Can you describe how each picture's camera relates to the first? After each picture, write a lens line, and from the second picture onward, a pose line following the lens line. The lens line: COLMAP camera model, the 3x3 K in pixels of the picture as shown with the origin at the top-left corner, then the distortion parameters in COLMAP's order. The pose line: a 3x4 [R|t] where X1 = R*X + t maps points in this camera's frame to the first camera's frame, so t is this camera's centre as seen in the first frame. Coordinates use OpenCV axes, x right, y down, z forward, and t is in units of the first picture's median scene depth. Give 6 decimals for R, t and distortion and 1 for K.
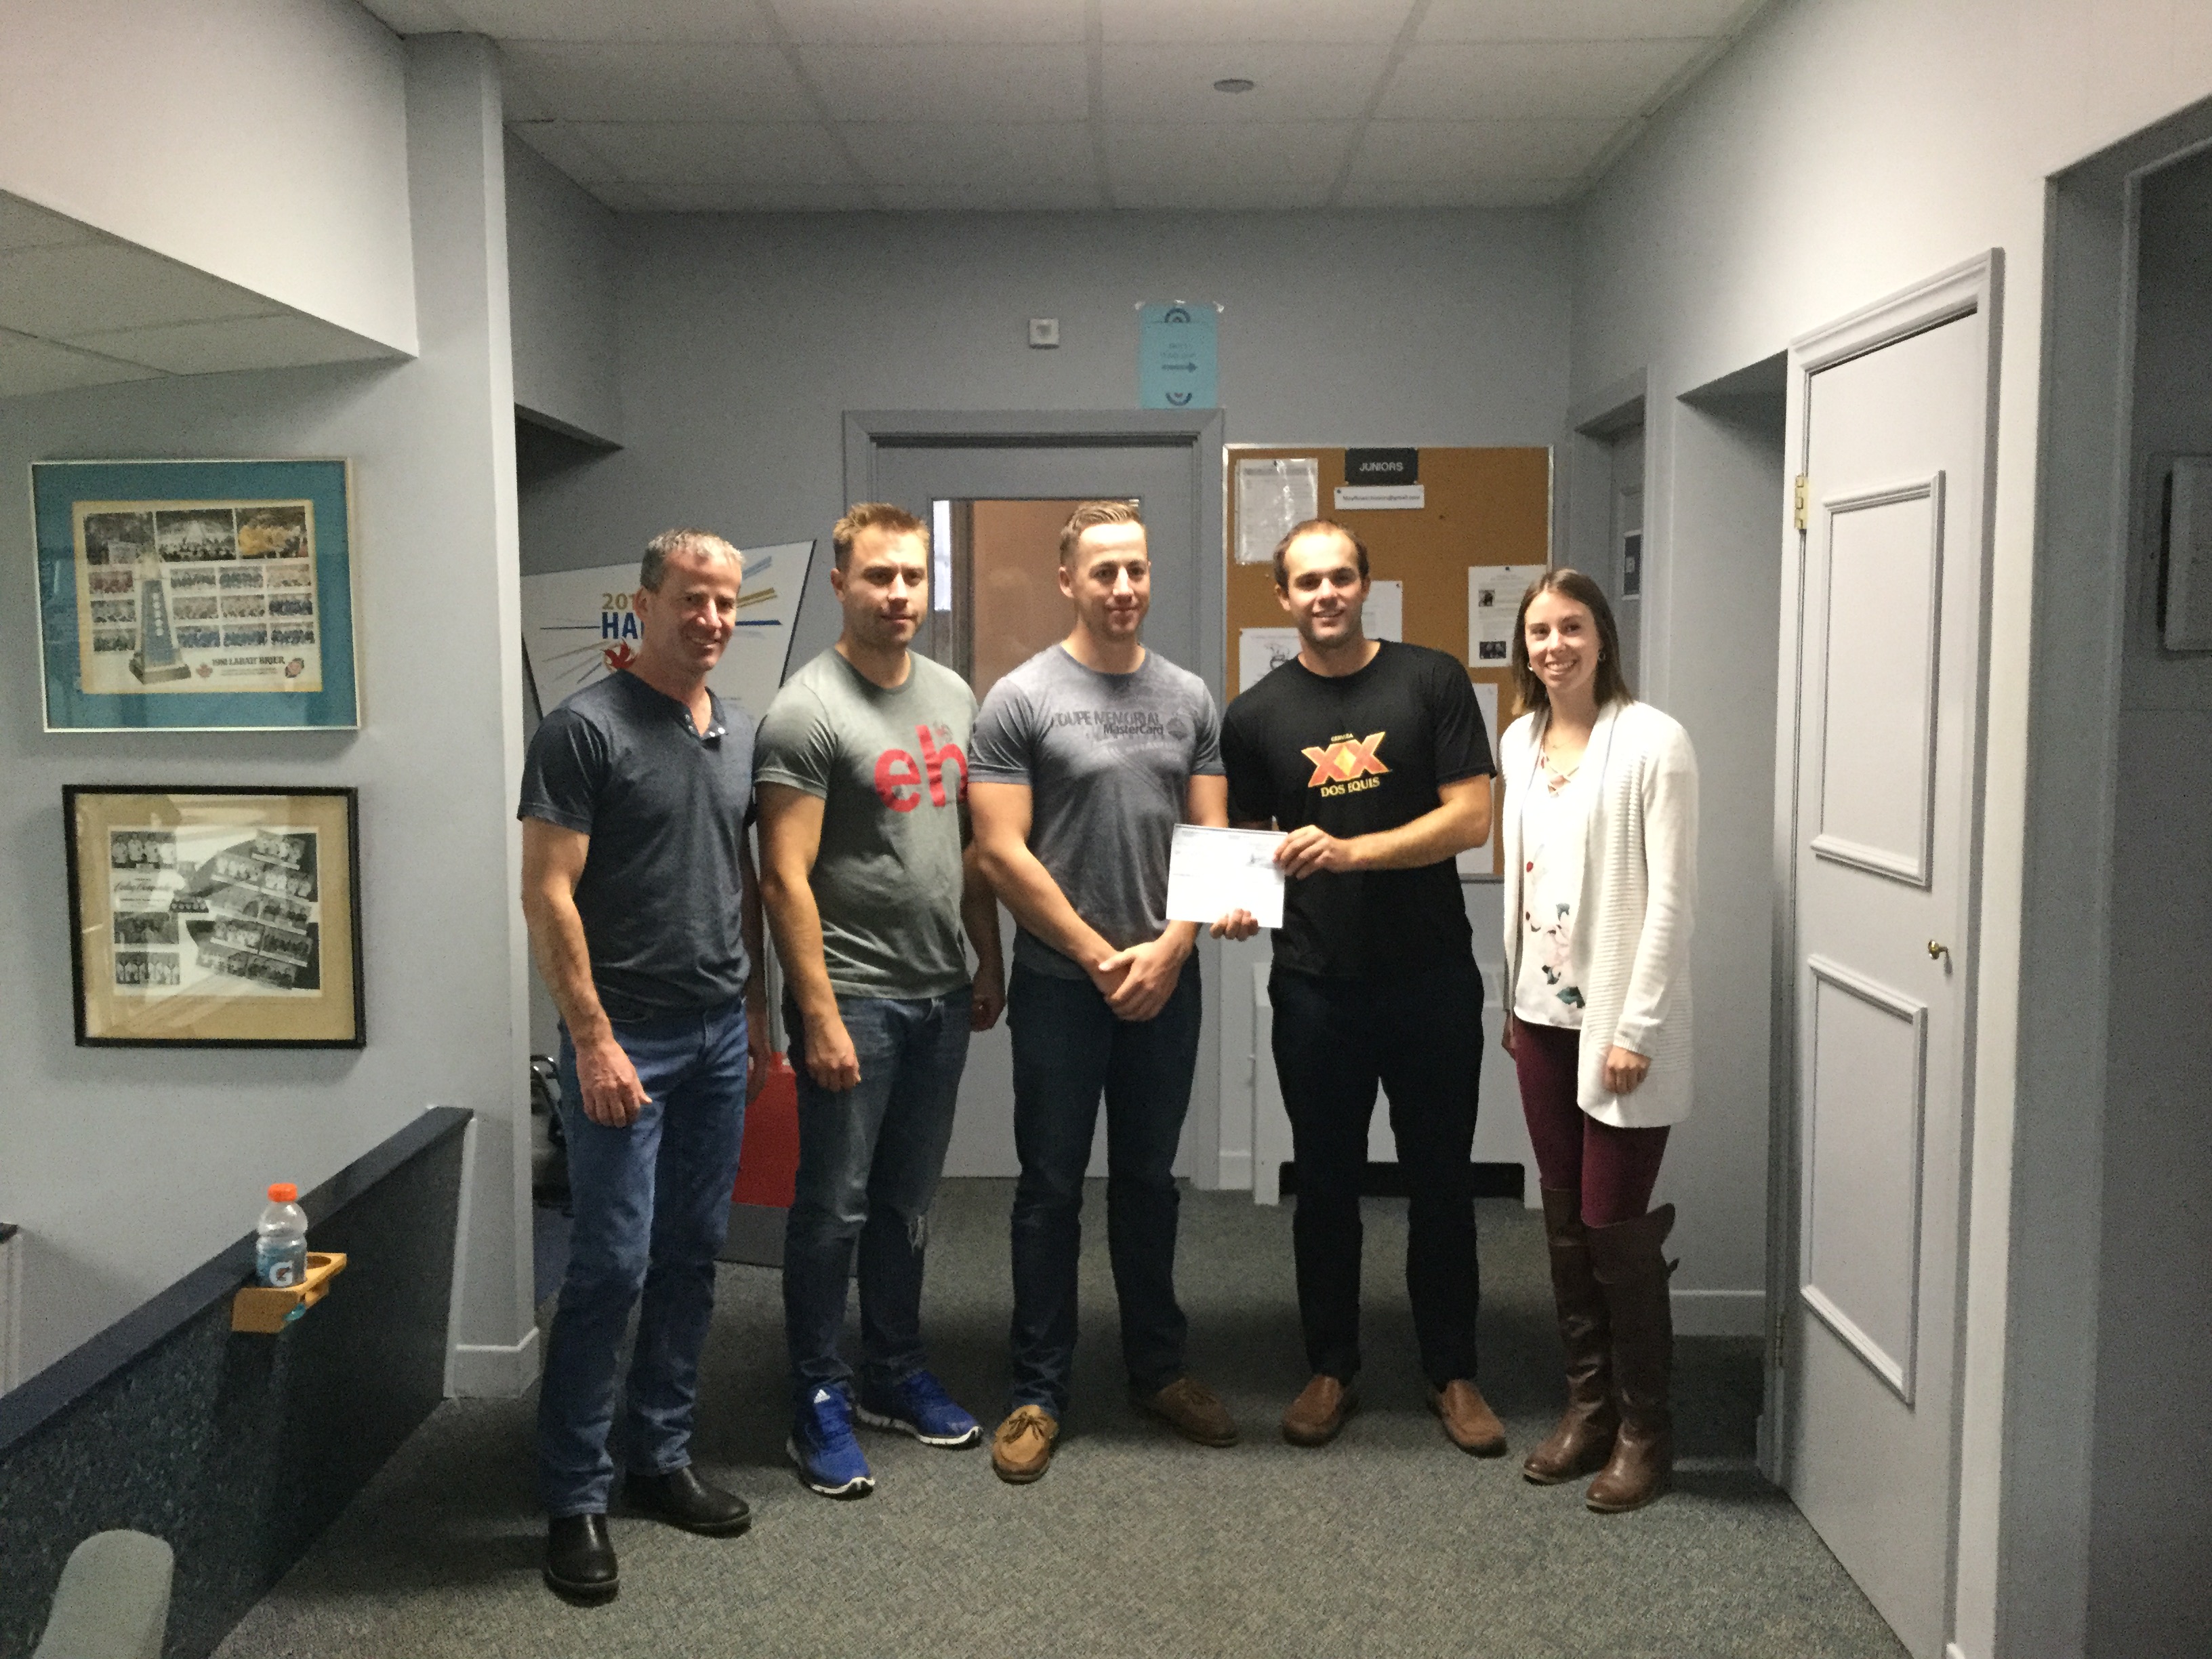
lens RADIAL K [[2017.4, 0, 1106.0], [0, 2017.4, 829.5], [0, 0, 1]] dist [0.002276, -0.000546]
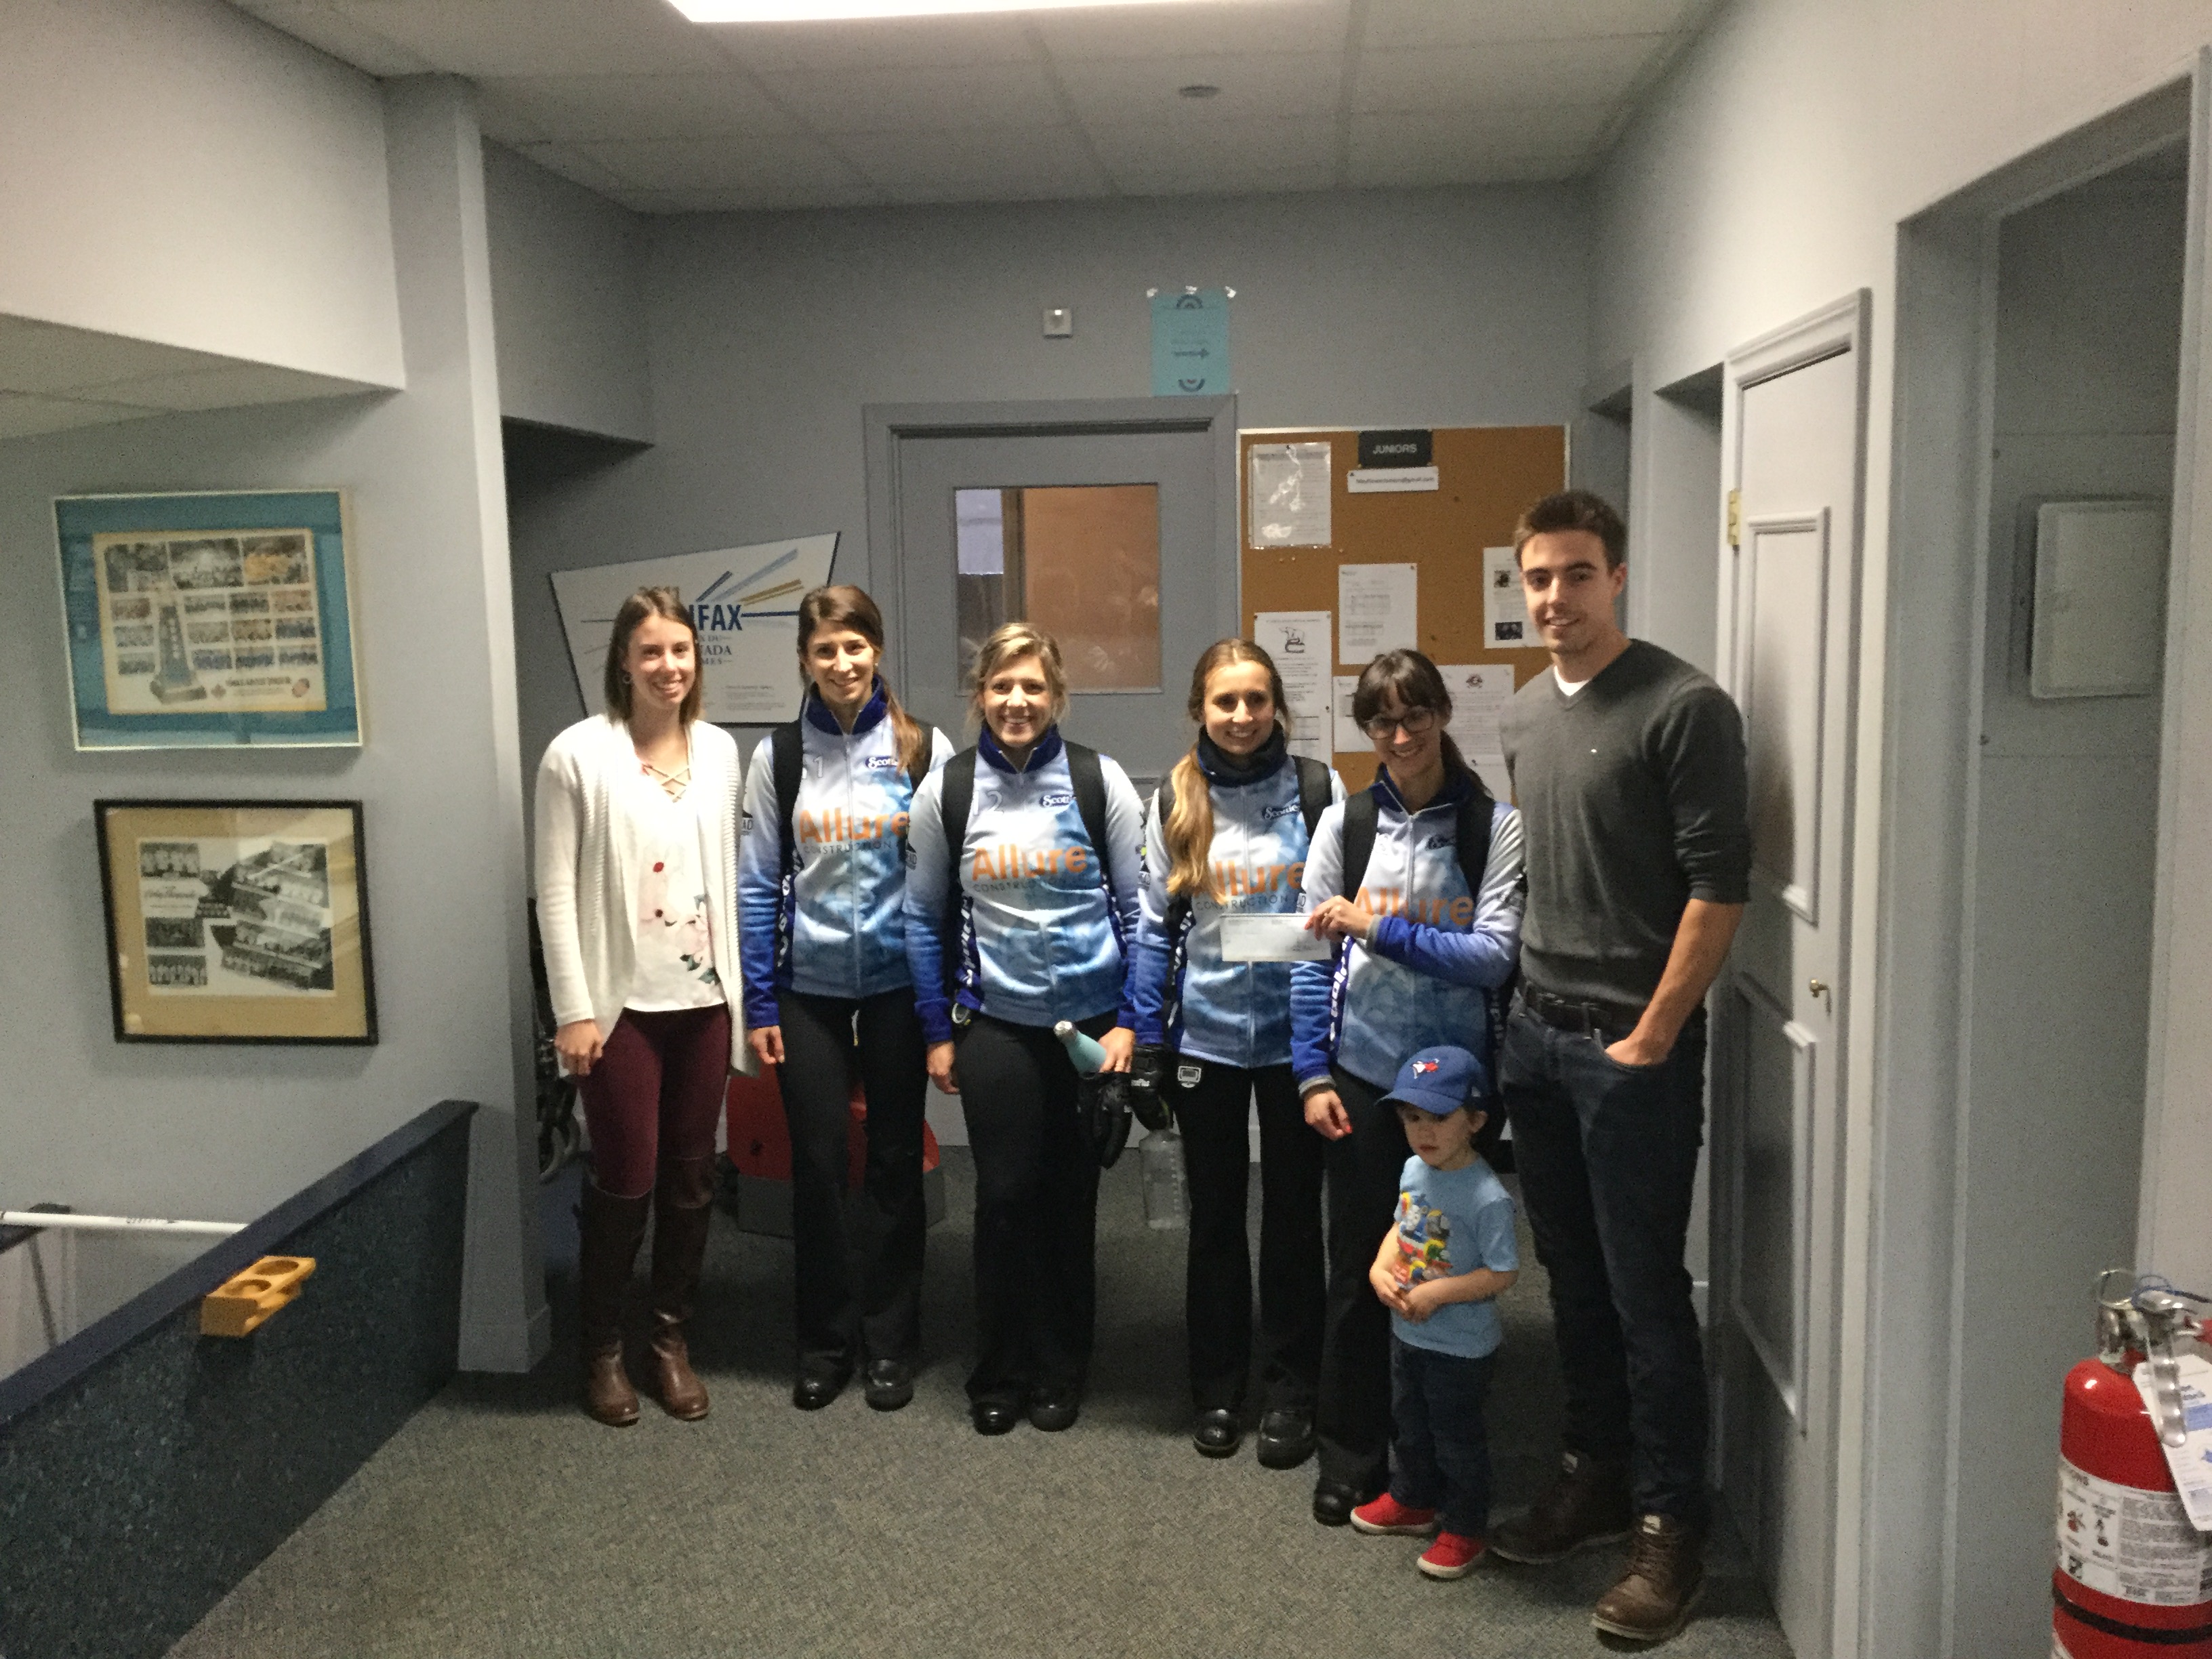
lens RADIAL K [[1999.5, 0, 1106.0], [0, 1999.5, 829.5], [0, 0, 1]] dist [0.008158, 0.004521]
pose [[0.996513, -0.004332, -0.083327, 0.104798], [0.007790, 0.999120, 0.041216, -0.046074], [0.083076, -0.041721, 0.995670, -0.010863]]
